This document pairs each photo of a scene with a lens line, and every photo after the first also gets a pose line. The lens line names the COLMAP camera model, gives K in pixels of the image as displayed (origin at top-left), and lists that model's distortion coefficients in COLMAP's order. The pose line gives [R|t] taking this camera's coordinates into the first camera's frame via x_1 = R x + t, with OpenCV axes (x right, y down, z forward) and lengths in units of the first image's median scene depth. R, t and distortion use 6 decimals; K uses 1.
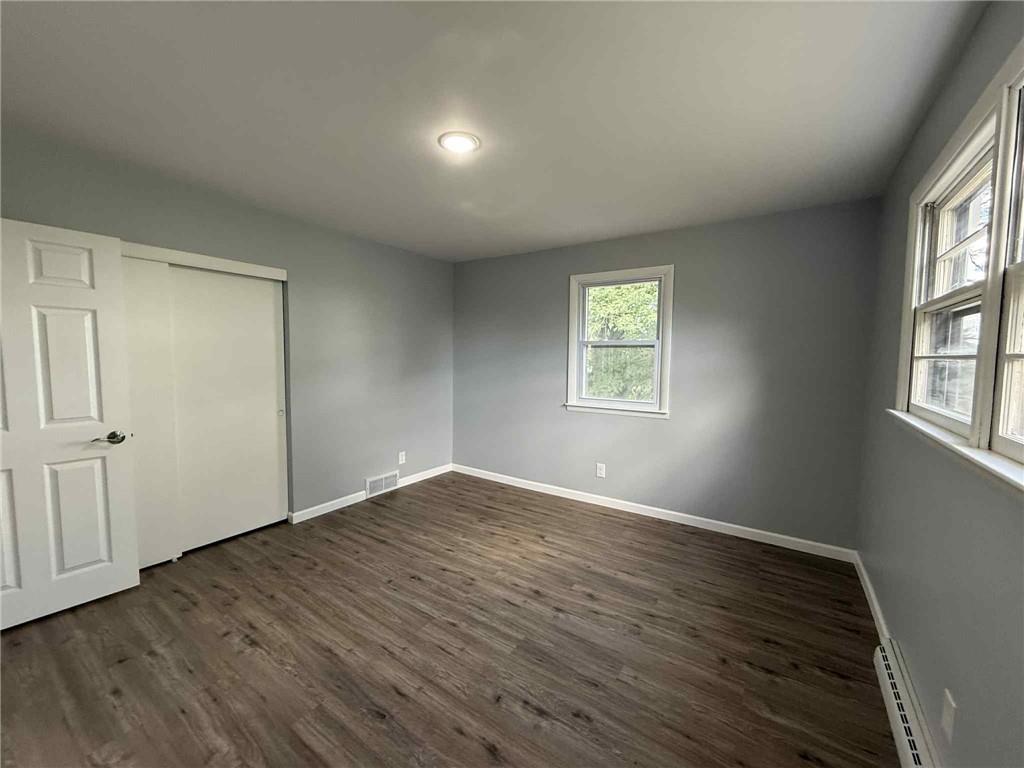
lens RADIAL K [[410.8, 0, 508.2], [0, 410.8, 384.8], [0, 0, 1]] dist [0.000354, -0.000112]
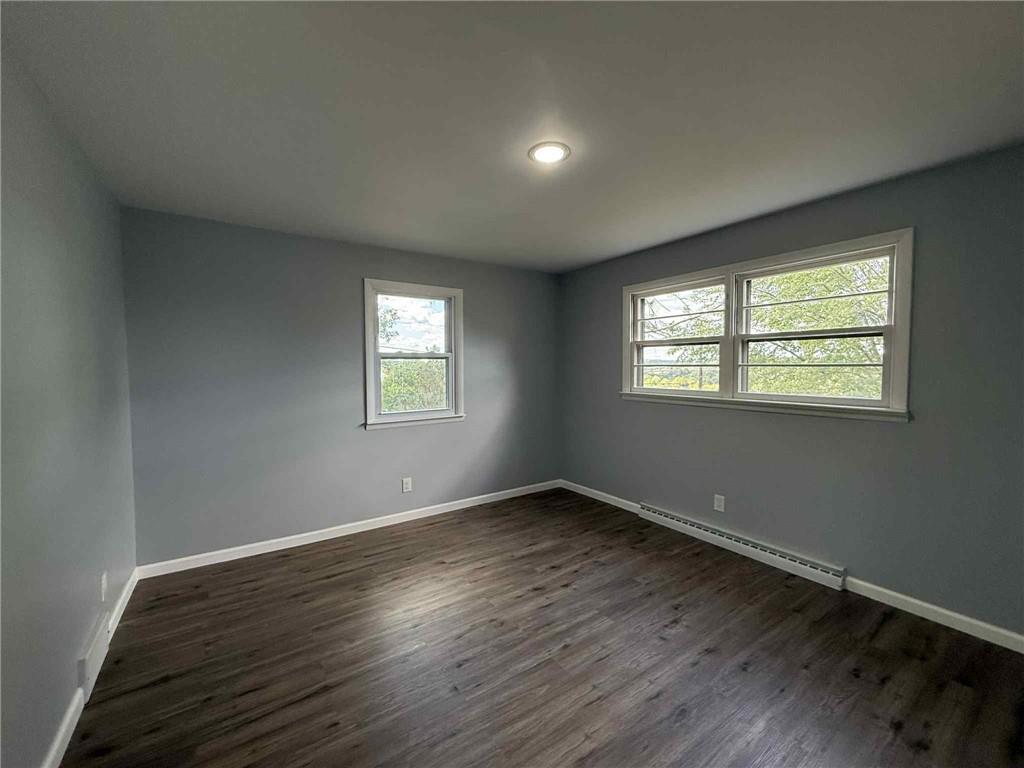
lens RADIAL K [[410.8, 0, 508.2], [0, 410.8, 384.8], [0, 0, 1]] dist [0.000354, -0.000112]
pose [[0.358613, -0.057479, 0.931715, -0.713146], [0.075886, 0.996594, 0.032273, -0.051725], [-0.930397, 0.059131, 0.361753, 0.499817]]
